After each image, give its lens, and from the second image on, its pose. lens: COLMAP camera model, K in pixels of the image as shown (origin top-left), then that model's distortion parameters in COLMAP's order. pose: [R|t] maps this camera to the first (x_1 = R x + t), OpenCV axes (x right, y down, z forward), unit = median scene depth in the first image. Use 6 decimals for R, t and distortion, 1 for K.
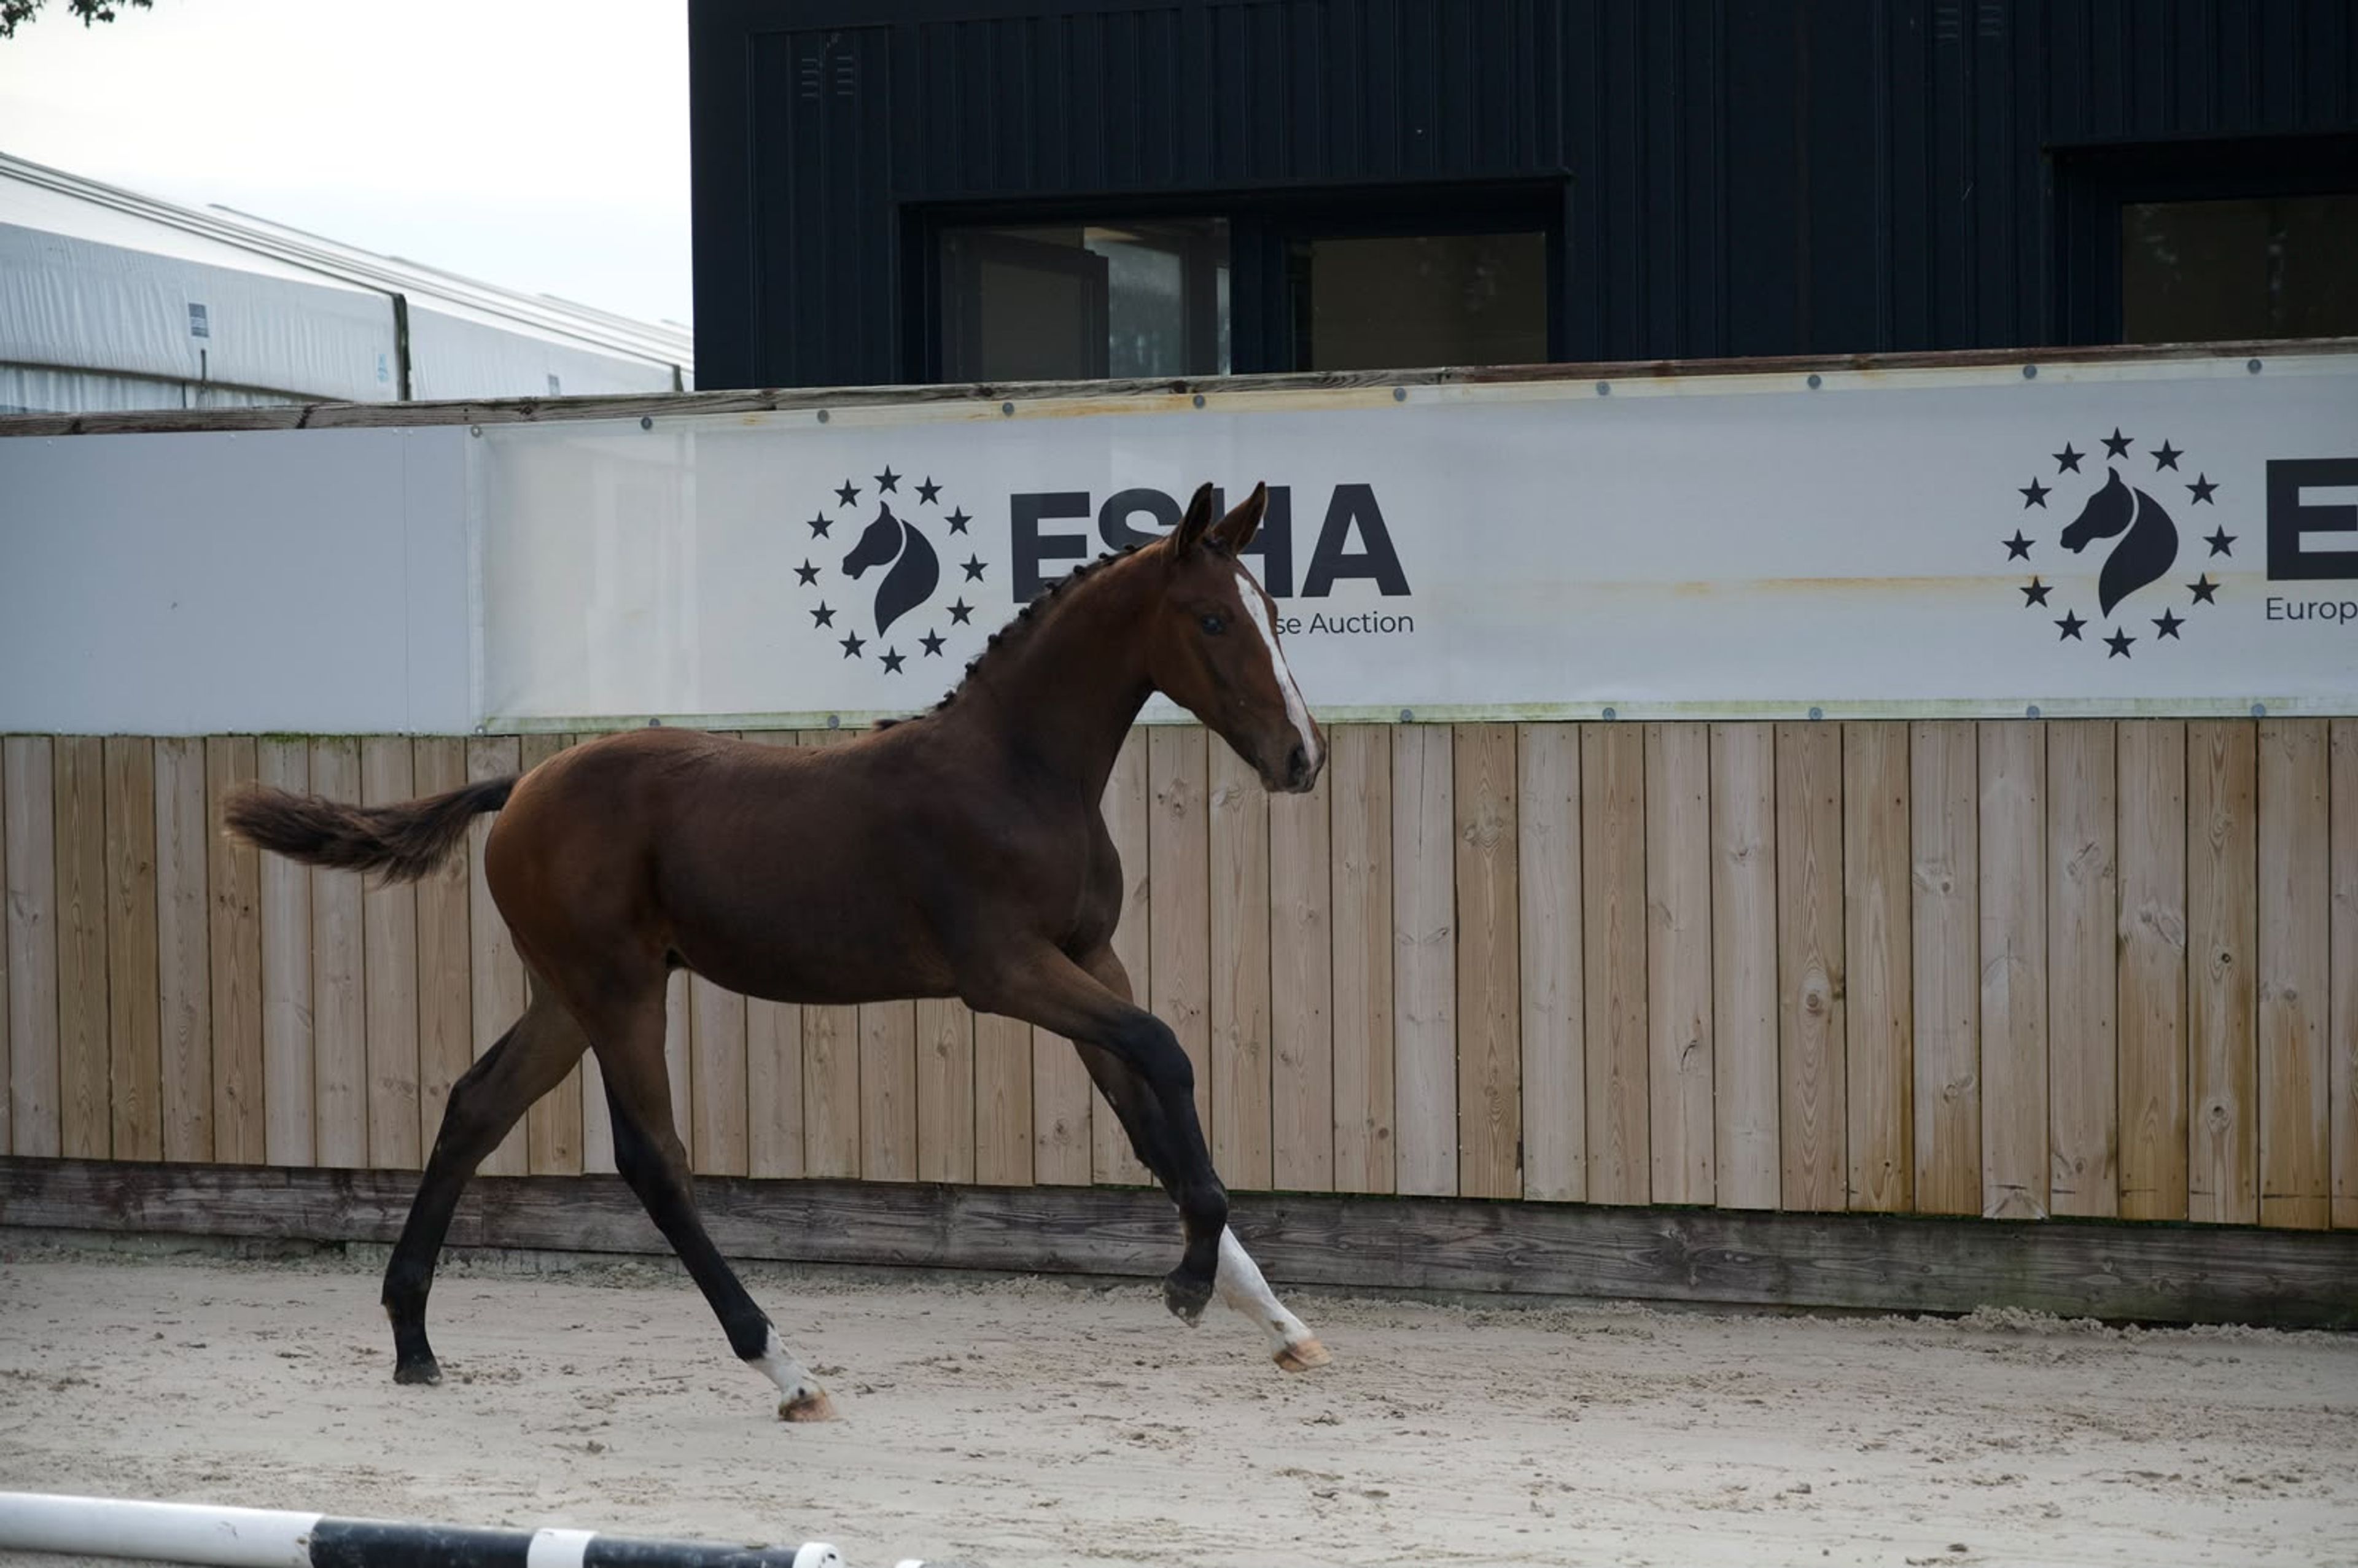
lens RADIAL K [[4899.4, 0, 1243.4], [0, 4899.4, 883.1], [0, 0, 1]] dist [0.001967, 0.000000]
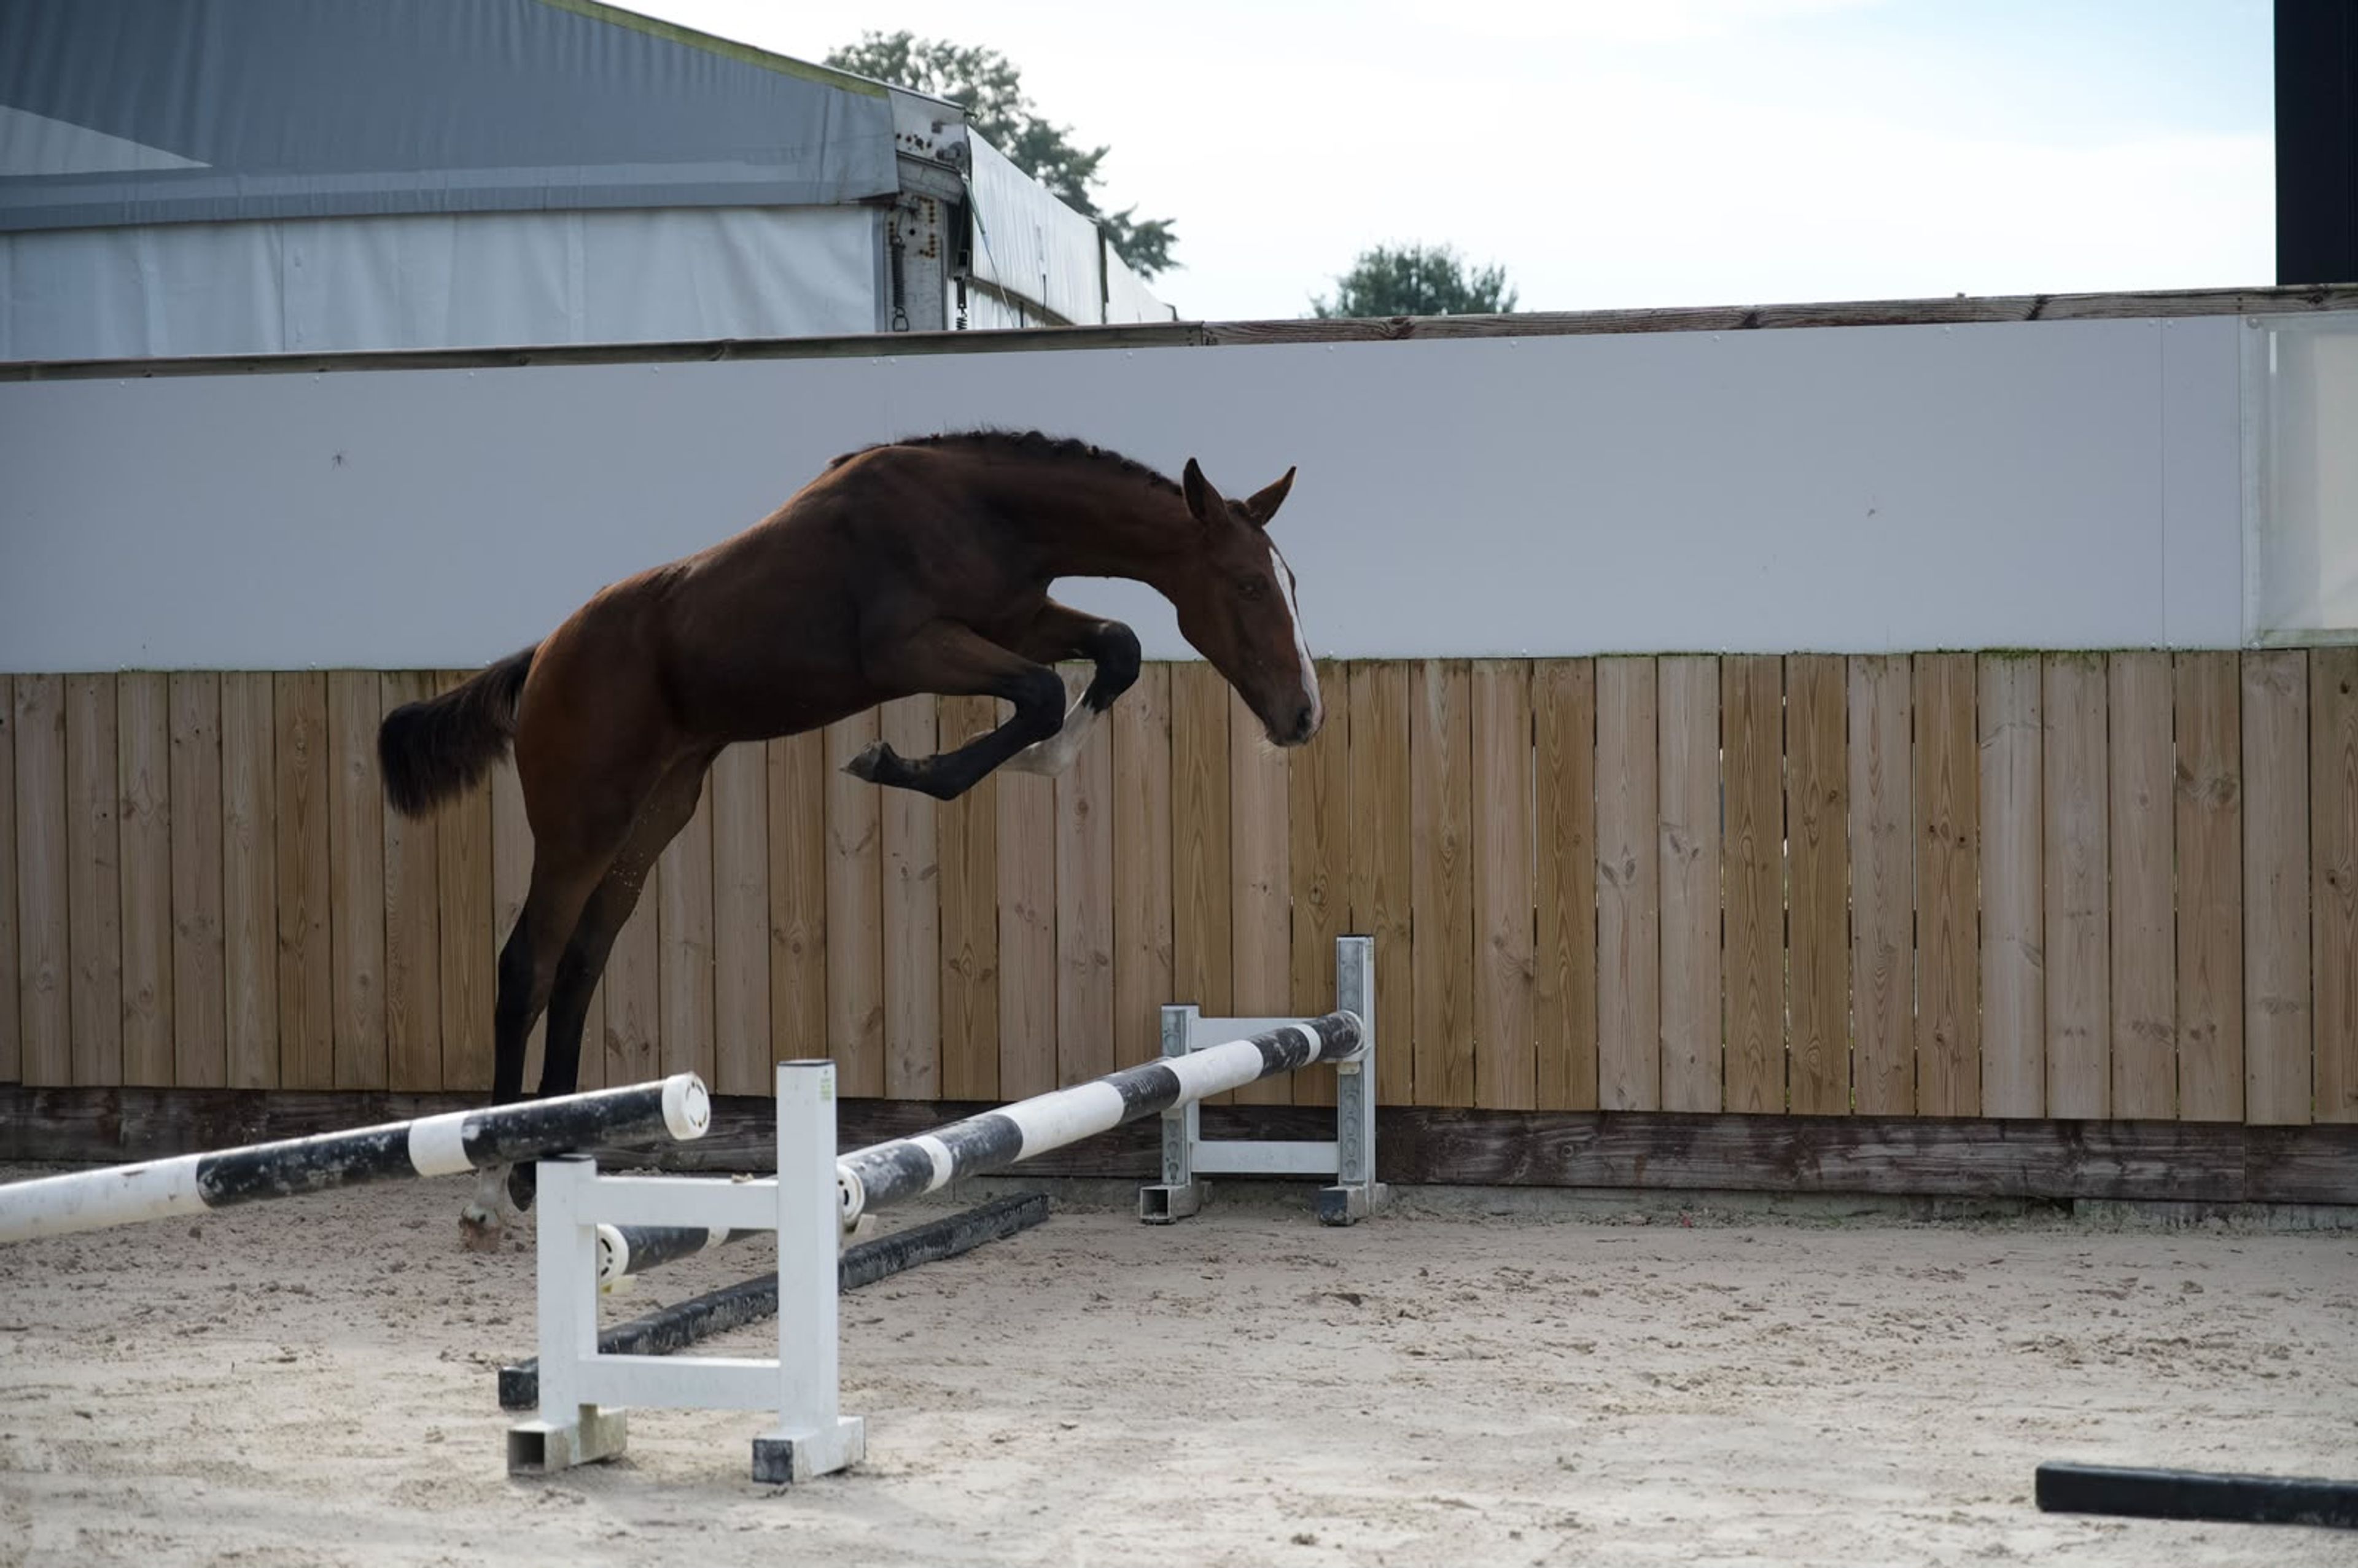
lens RADIAL K [[4899.4, 0, 1207.1], [0, 4899.4, 720.2], [0, 0, 1]] dist [0.001967, 0.000000]
pose [[0.995596, -0.005892, 0.093560, -0.433762], [0.008646, 0.999540, -0.029064, 0.008430], [-0.093346, 0.029745, 0.995189, 0.092993]]
